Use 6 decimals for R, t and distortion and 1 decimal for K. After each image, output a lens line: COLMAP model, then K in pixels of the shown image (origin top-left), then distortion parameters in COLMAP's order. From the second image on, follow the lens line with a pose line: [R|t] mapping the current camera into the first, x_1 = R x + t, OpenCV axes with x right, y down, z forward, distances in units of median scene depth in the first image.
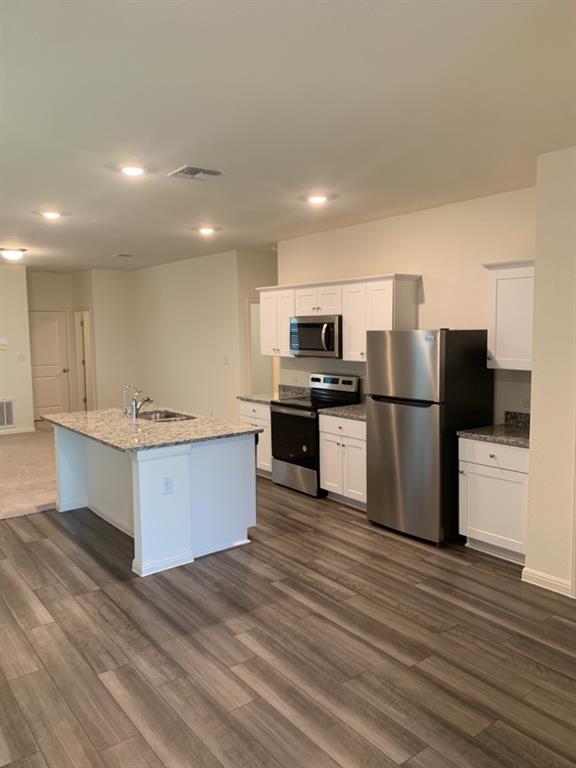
lens RADIAL K [[584.4, 0, 284.1], [0, 584.4, 379.0], [0, 0, 1]] dist [0.044360, -0.038541]
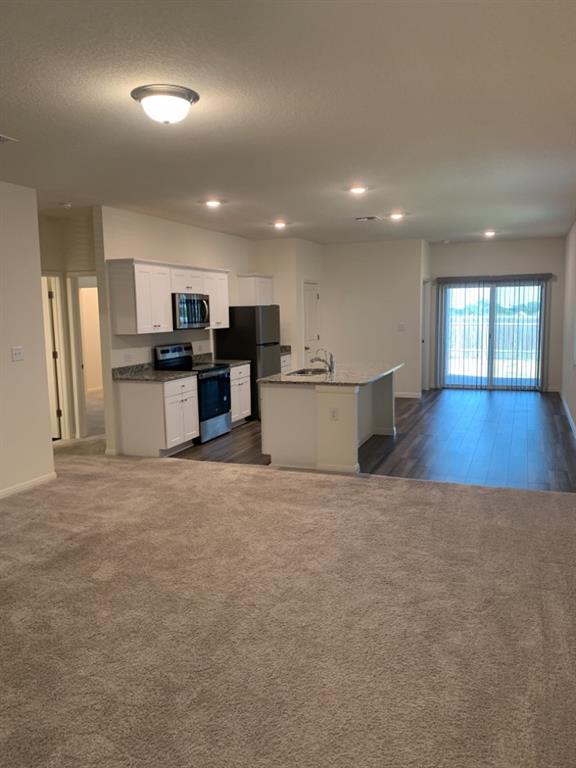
lens RADIAL K [[584.4, 0, 292.8], [0, 584.4, 382.4], [0, 0, 1]] dist [0.044360, -0.038541]
pose [[-0.519995, -0.088818, 0.849539, -1.480640], [0.099023, 0.981605, 0.163236, -0.143271], [-0.848410, 0.169006, -0.501634, 1.978606]]
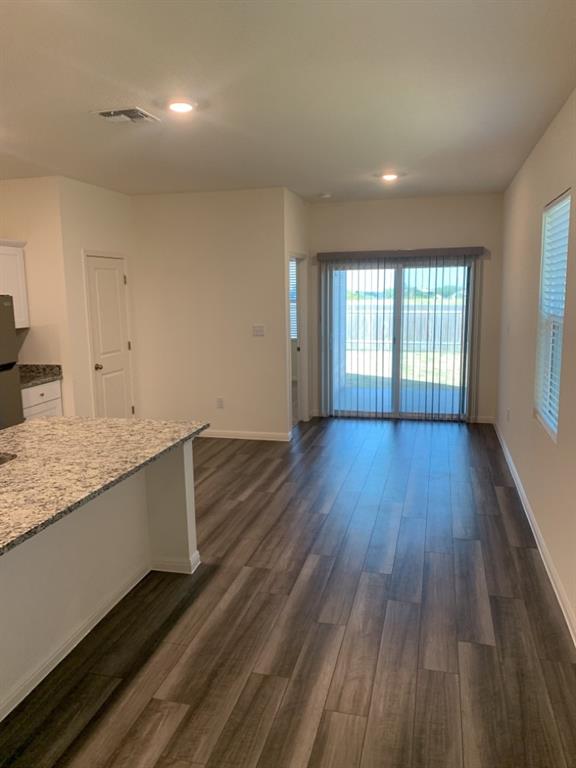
lens RADIAL K [[584.4, 0, 286.4], [0, 584.4, 380.7], [0, 0, 1]] dist [0.044360, -0.038541]
pose [[-0.618436, -0.101812, 0.779212, -0.914592], [0.091496, 0.975499, 0.200077, -0.100439], [-0.780491, 0.195030, -0.593968, 1.254120]]
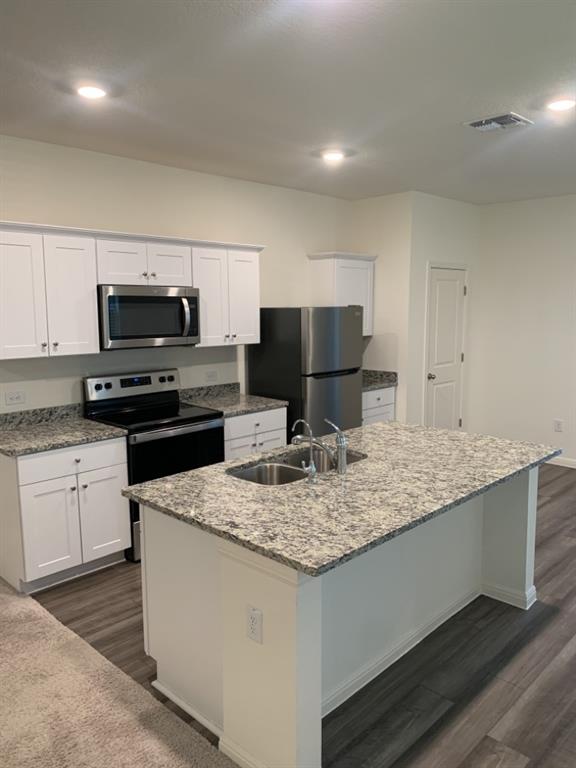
lens RADIAL K [[584.4, 0, 298.9], [0, 584.4, 379.9], [0, 0, 1]] dist [0.044360, -0.038541]
pose [[-0.158176, -0.118706, 0.980250, -0.882707], [0.091430, 0.986722, 0.134243, -0.104488], [-0.983169, 0.110858, -0.145222, 1.285412]]
